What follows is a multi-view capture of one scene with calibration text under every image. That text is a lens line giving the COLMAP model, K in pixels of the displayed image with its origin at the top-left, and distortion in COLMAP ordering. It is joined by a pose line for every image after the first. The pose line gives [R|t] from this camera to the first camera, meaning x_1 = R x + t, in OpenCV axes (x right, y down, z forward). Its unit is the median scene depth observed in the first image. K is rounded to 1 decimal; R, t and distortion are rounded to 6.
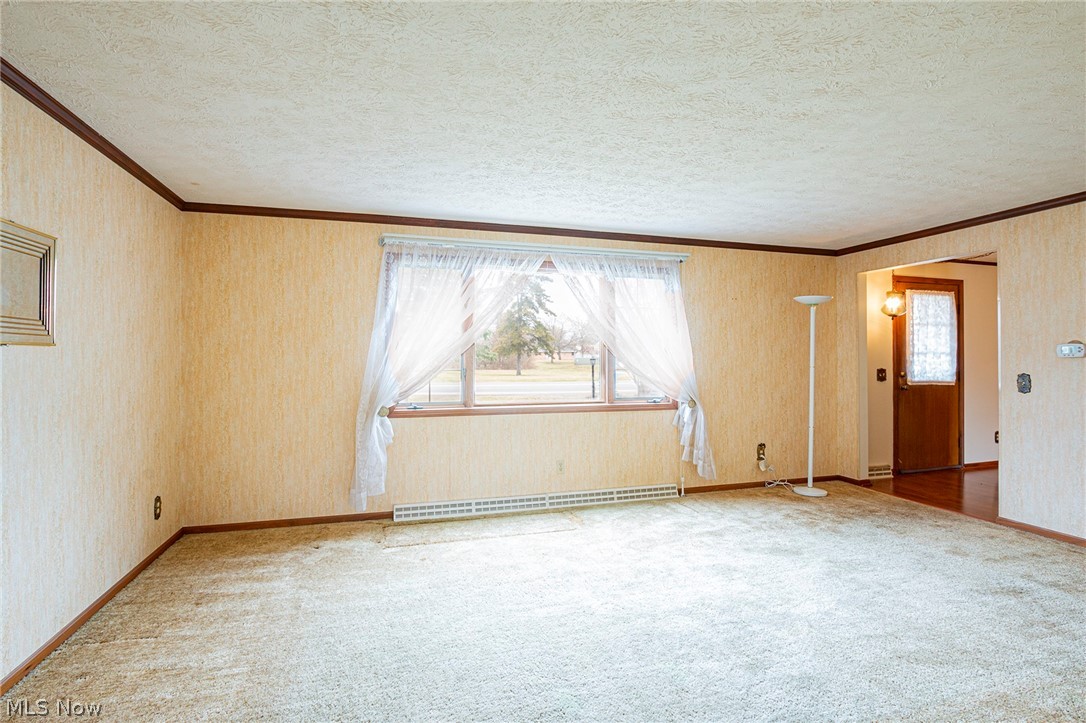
lens RADIAL K [[515.4, 0, 539.3], [0, 515.4, 360.6], [0, 0, 1]] dist [-0.027073, -0.000016]
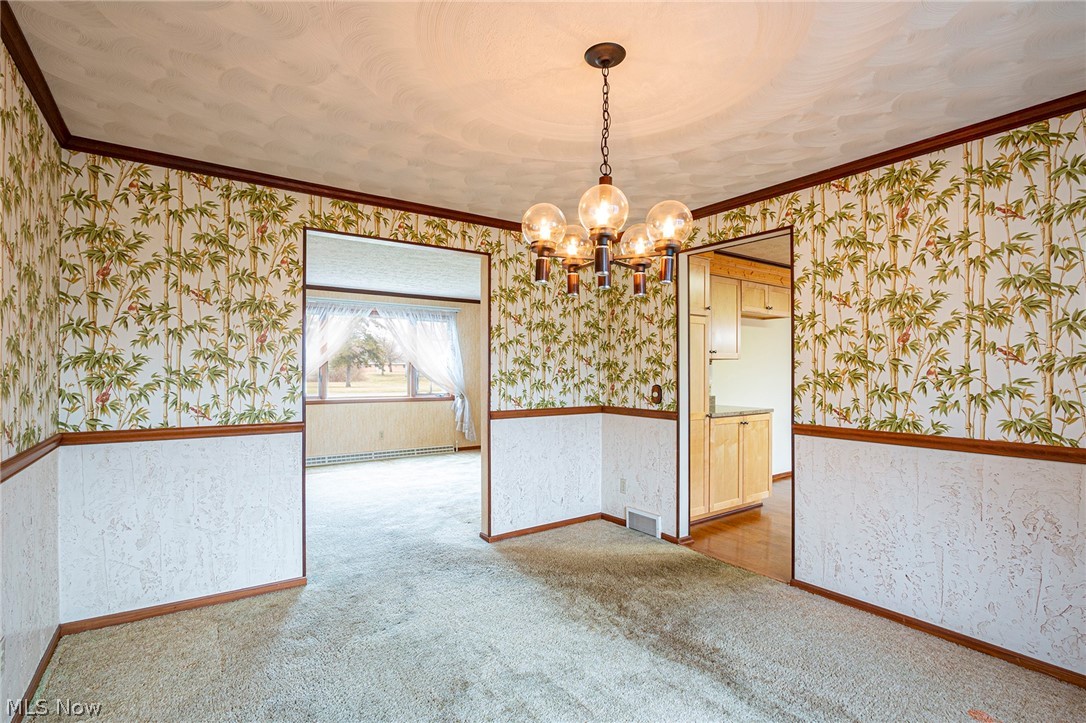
lens RADIAL K [[515.4, 0, 539.3], [0, 515.4, 360.6], [0, 0, 1]] dist [-0.027073, -0.000016]
pose [[0.949561, 0.008034, 0.313479, 0.002592], [-0.000475, 0.999707, -0.024183, 0.004918], [-0.313581, 0.022814, 0.949287, -0.690070]]
